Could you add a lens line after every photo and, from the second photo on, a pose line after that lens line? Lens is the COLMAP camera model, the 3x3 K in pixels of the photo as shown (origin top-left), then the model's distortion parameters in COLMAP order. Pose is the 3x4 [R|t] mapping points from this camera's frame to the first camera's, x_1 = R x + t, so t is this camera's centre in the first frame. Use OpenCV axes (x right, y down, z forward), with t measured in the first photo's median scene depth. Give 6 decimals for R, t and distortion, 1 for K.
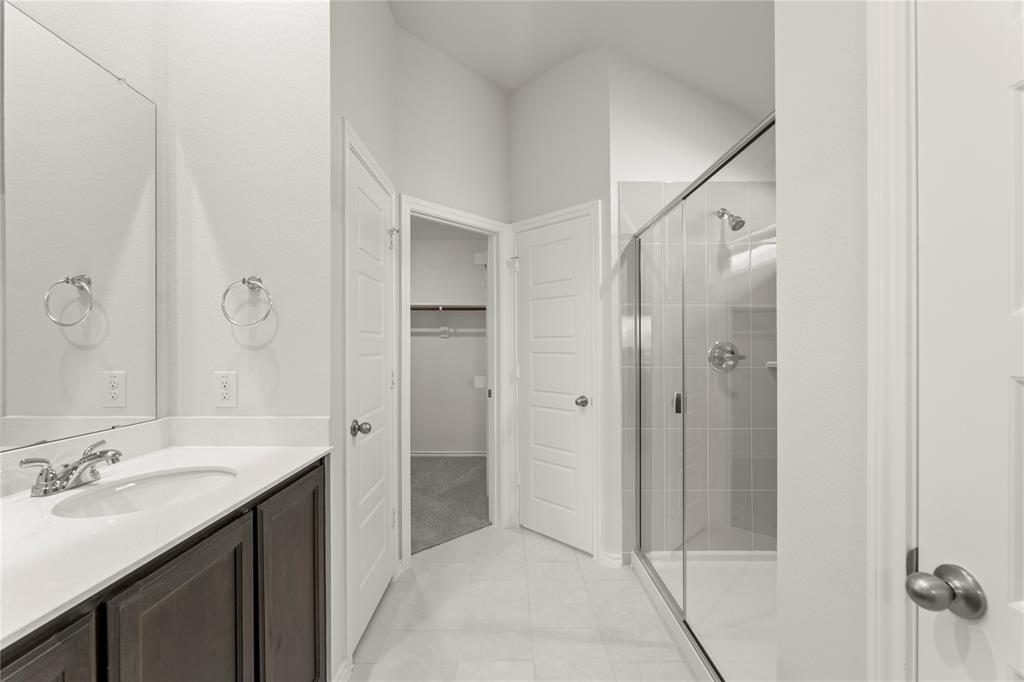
lens RADIAL K [[437.9, 0, 518.8], [0, 437.9, 348.0], [0, 0, 1]] dist [-0.002099, -0.000653]
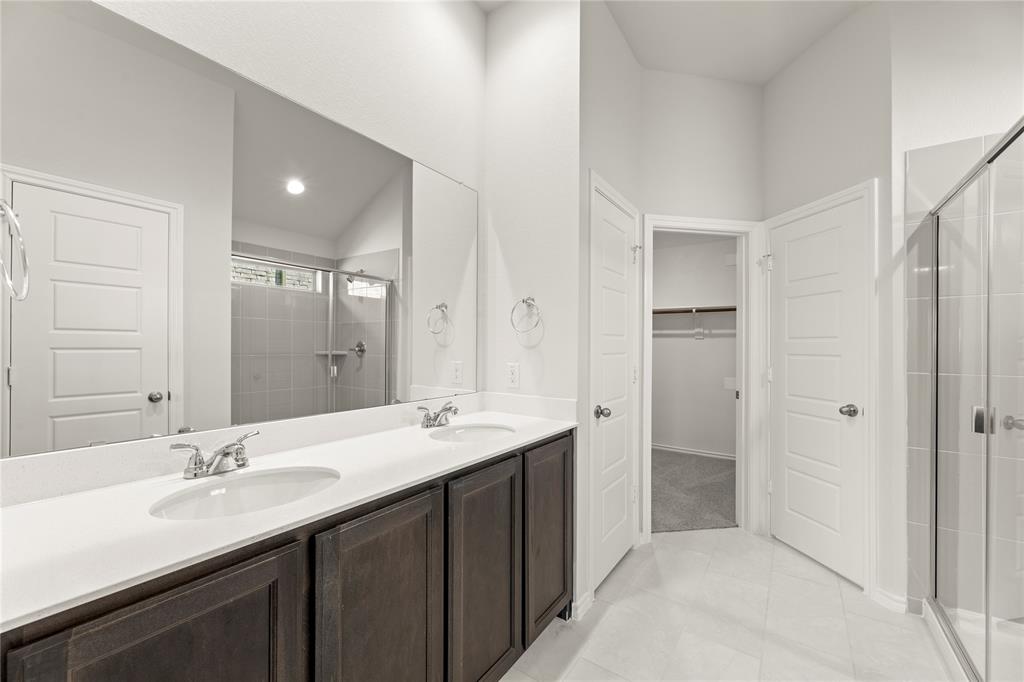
lens RADIAL K [[408.6, 0, 511.4], [0, 408.6, 347.4], [0, 0, 1]] dist [-0.006632, -0.000569]
pose [[0.810443, 0.006027, -0.585787, 0.081275], [-0.007977, 0.999968, -0.000748, 0.001051], [0.585764, 0.005278, 0.810465, -0.072270]]
